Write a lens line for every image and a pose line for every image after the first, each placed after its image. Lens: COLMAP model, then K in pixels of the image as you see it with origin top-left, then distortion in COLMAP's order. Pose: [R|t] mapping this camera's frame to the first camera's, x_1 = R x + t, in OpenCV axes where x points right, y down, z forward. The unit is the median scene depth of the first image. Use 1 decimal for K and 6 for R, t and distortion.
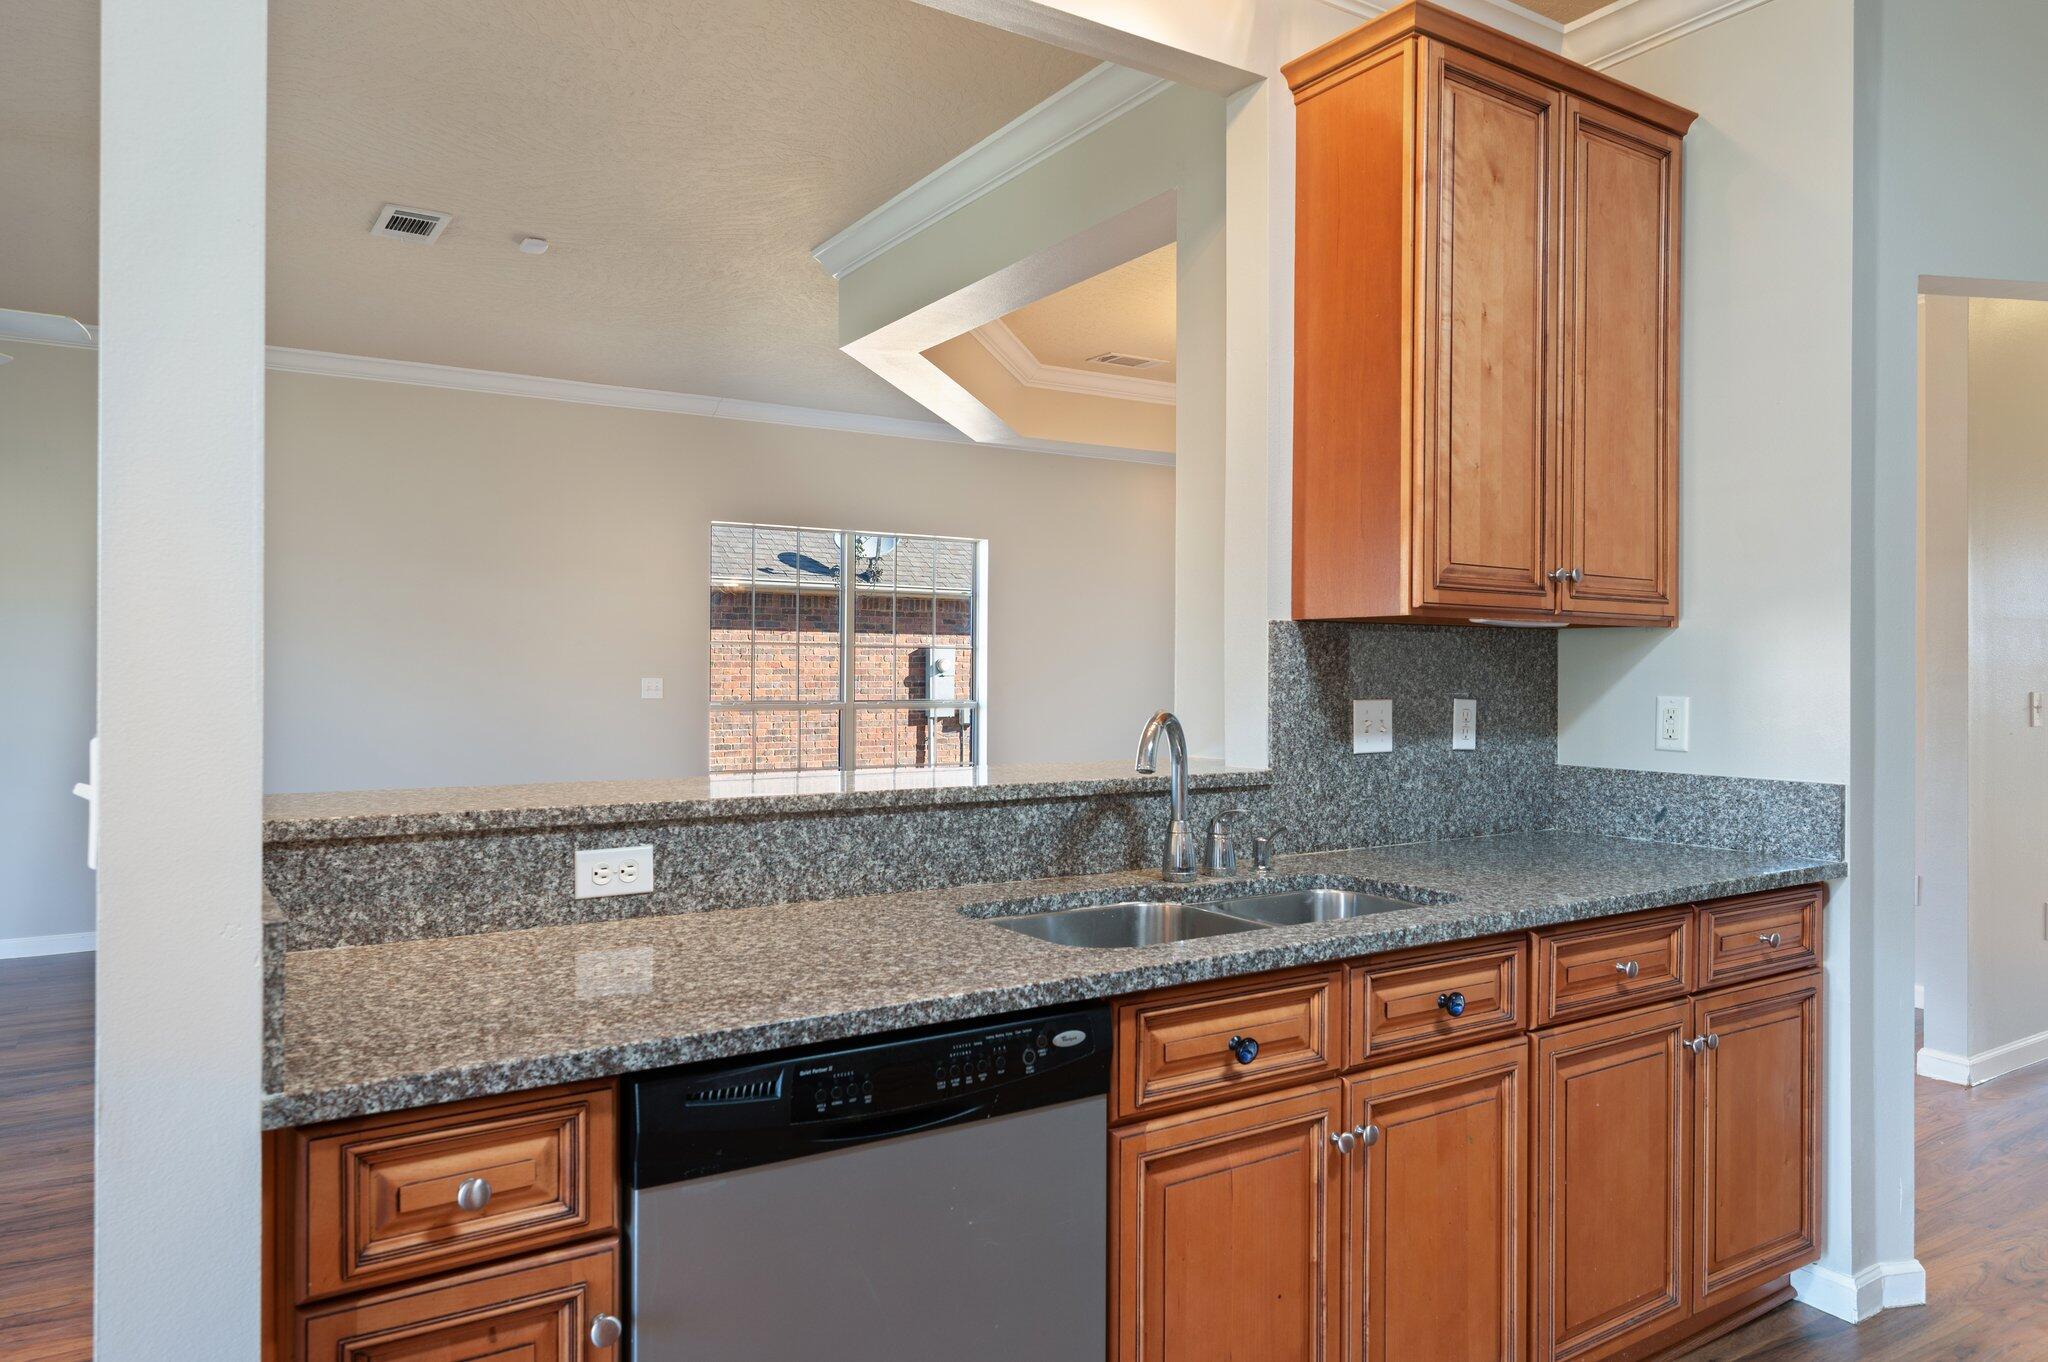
lens RADIAL K [[1347.3, 0, 1020.2], [0, 1347.3, 665.0], [0, 0, 1]] dist [-0.004257, -0.000262]
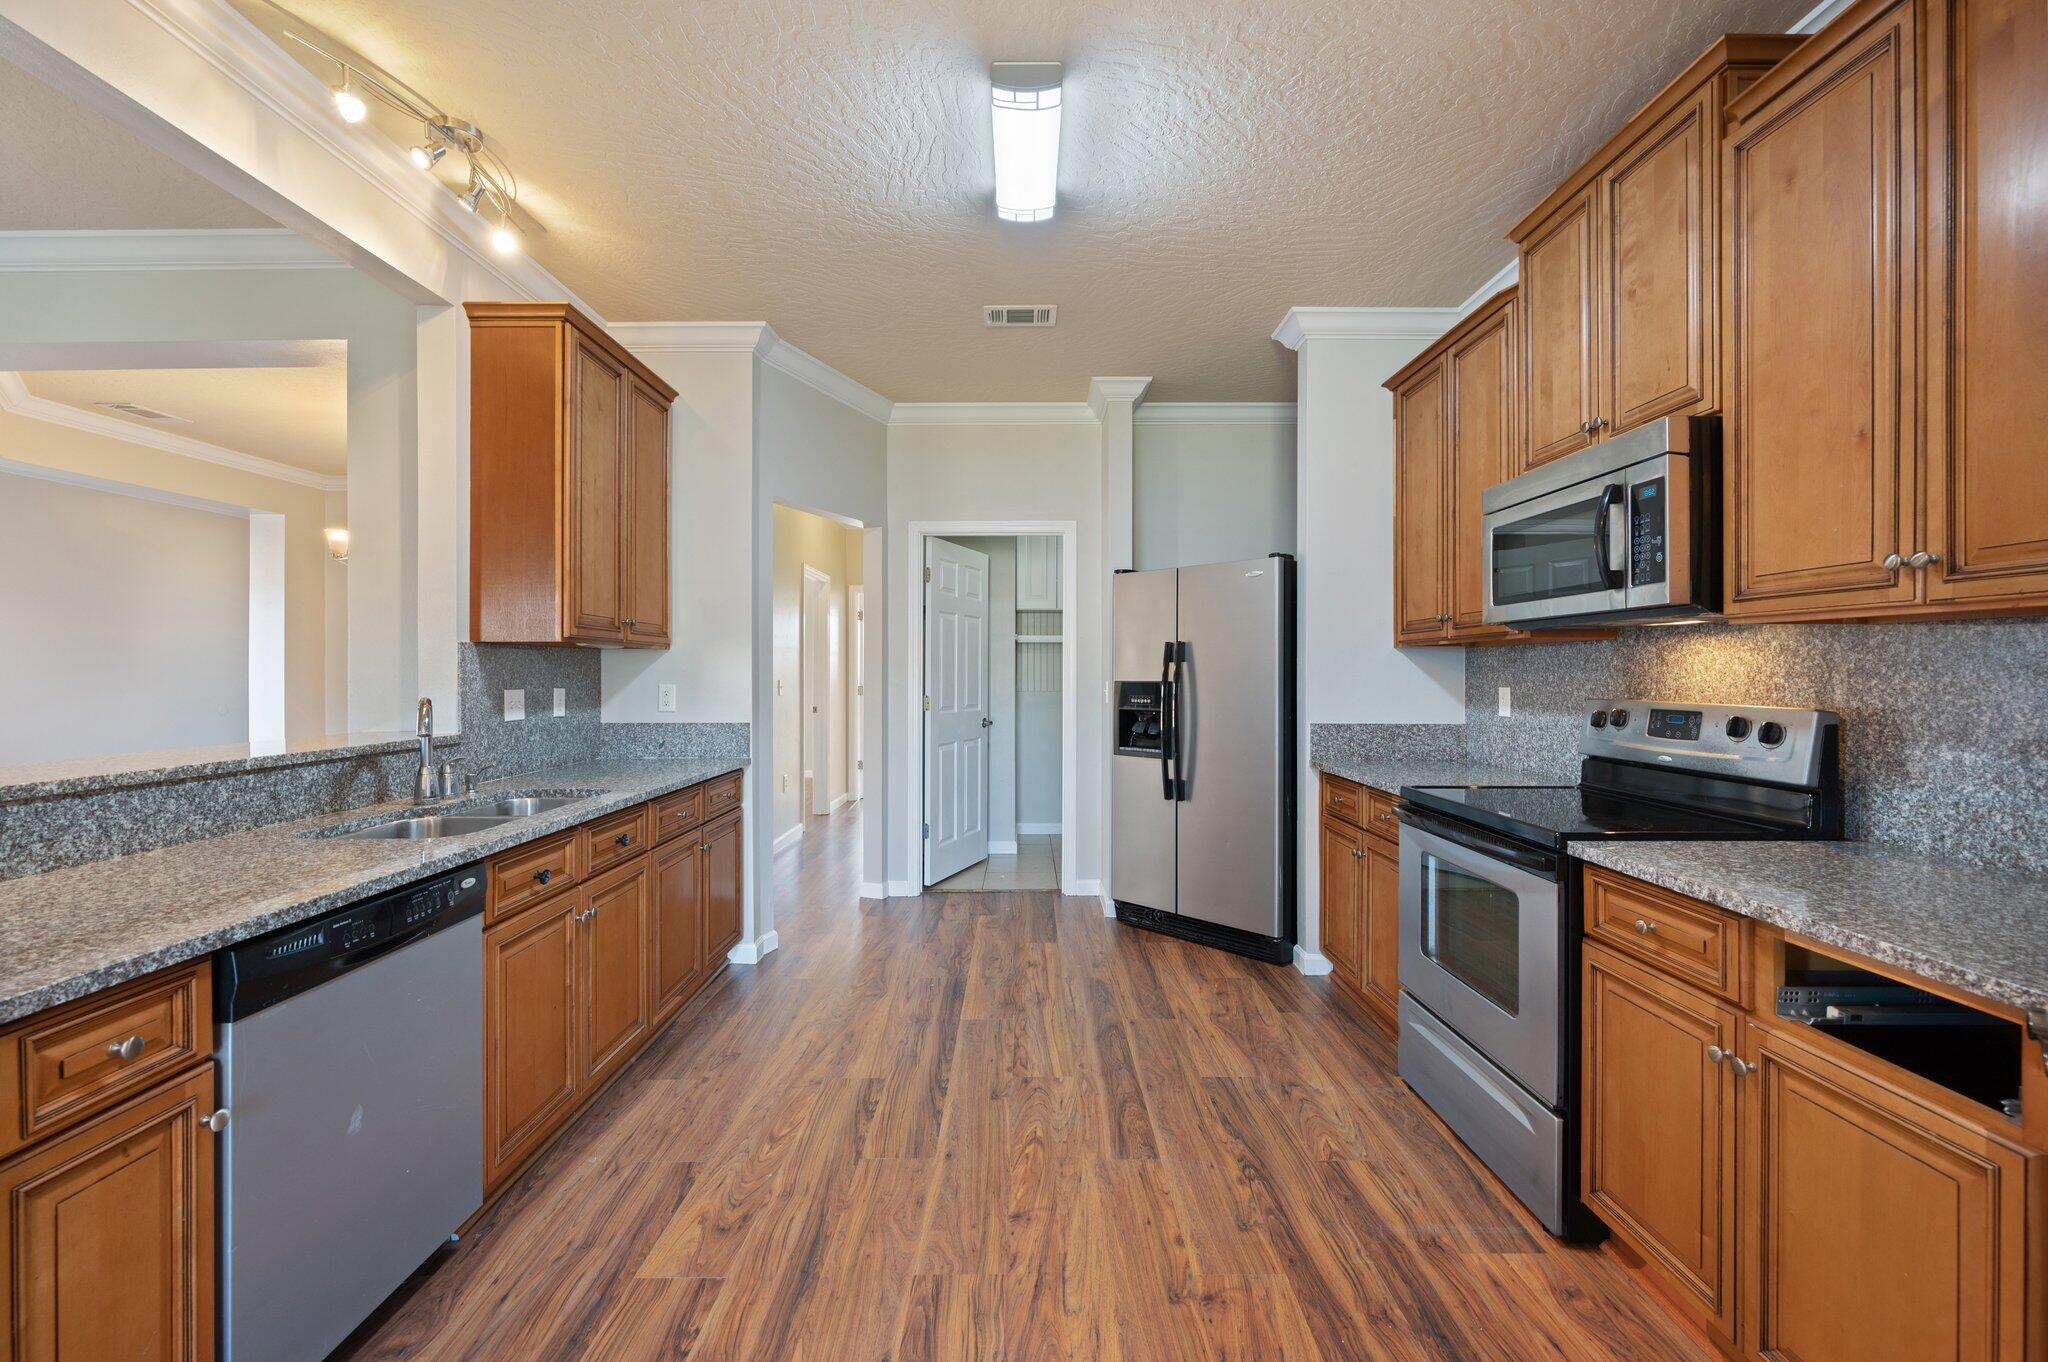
lens RADIAL K [[844.6, 0, 1022.2], [0, 844.6, 673.9], [0, 0, 1]] dist [-0.001789, 0.000268]
pose [[0.542767, -0.008679, 0.839838, -0.366224], [0.001783, 0.999956, 0.009182, -0.002988], [-0.839881, -0.003486, 0.542759, -0.151139]]
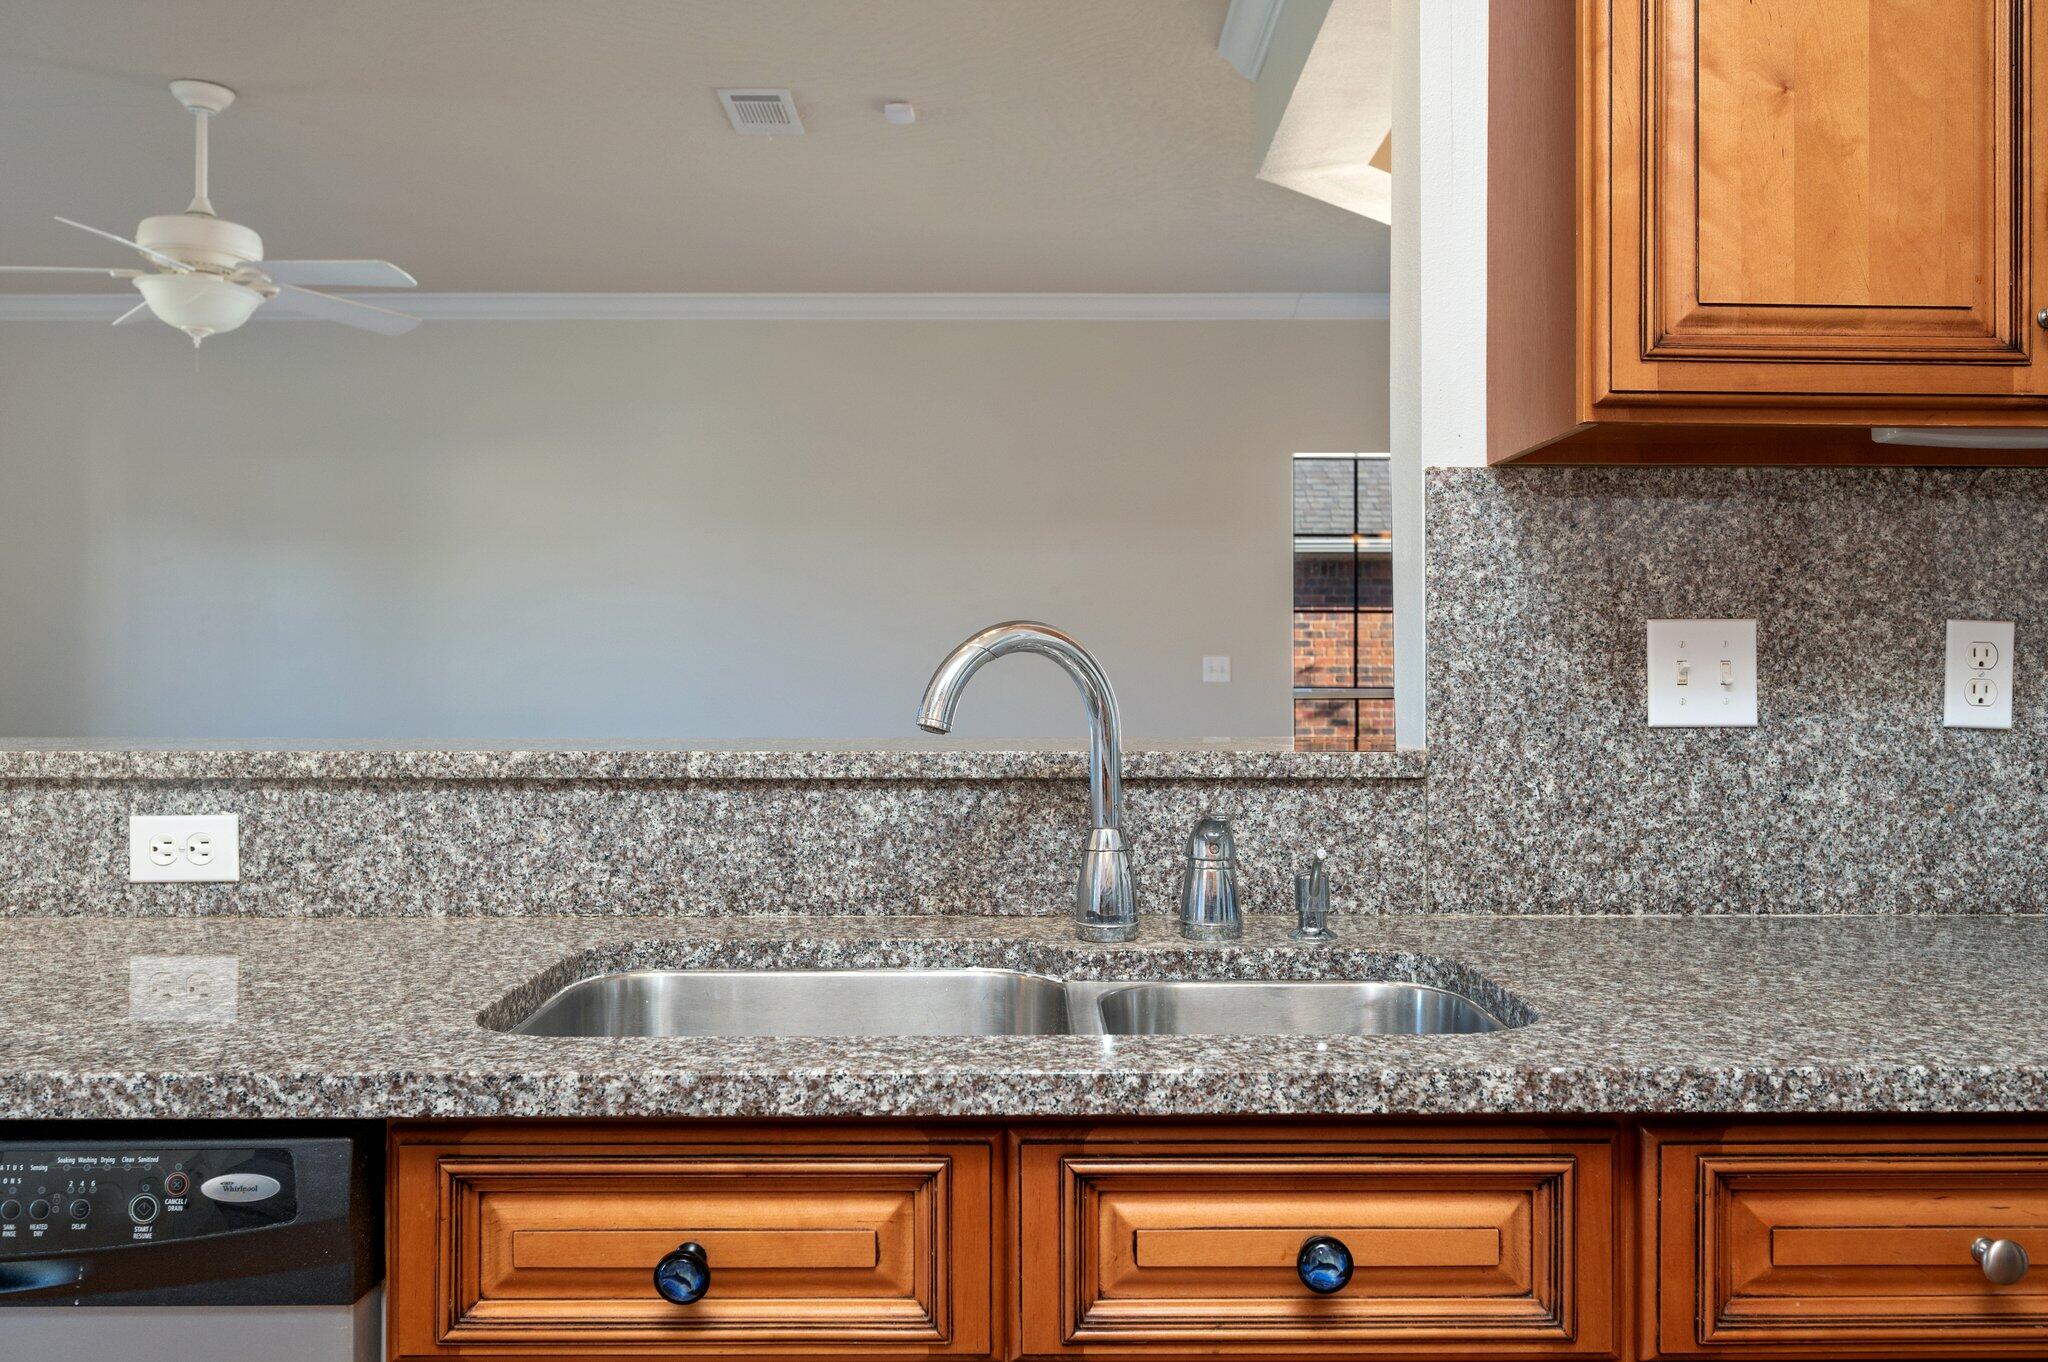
lens RADIAL K [[1618.0, 0, 1031.6], [0, 1618.0, 648.8], [0, 0, 1]] dist [-0.003398, 0.001828]
pose [[0.844557, -0.011087, -0.535352, 0.478148], [0.005324, 0.999910, -0.012309, 0.054738], [0.535440, 0.007546, 0.844540, 0.464141]]
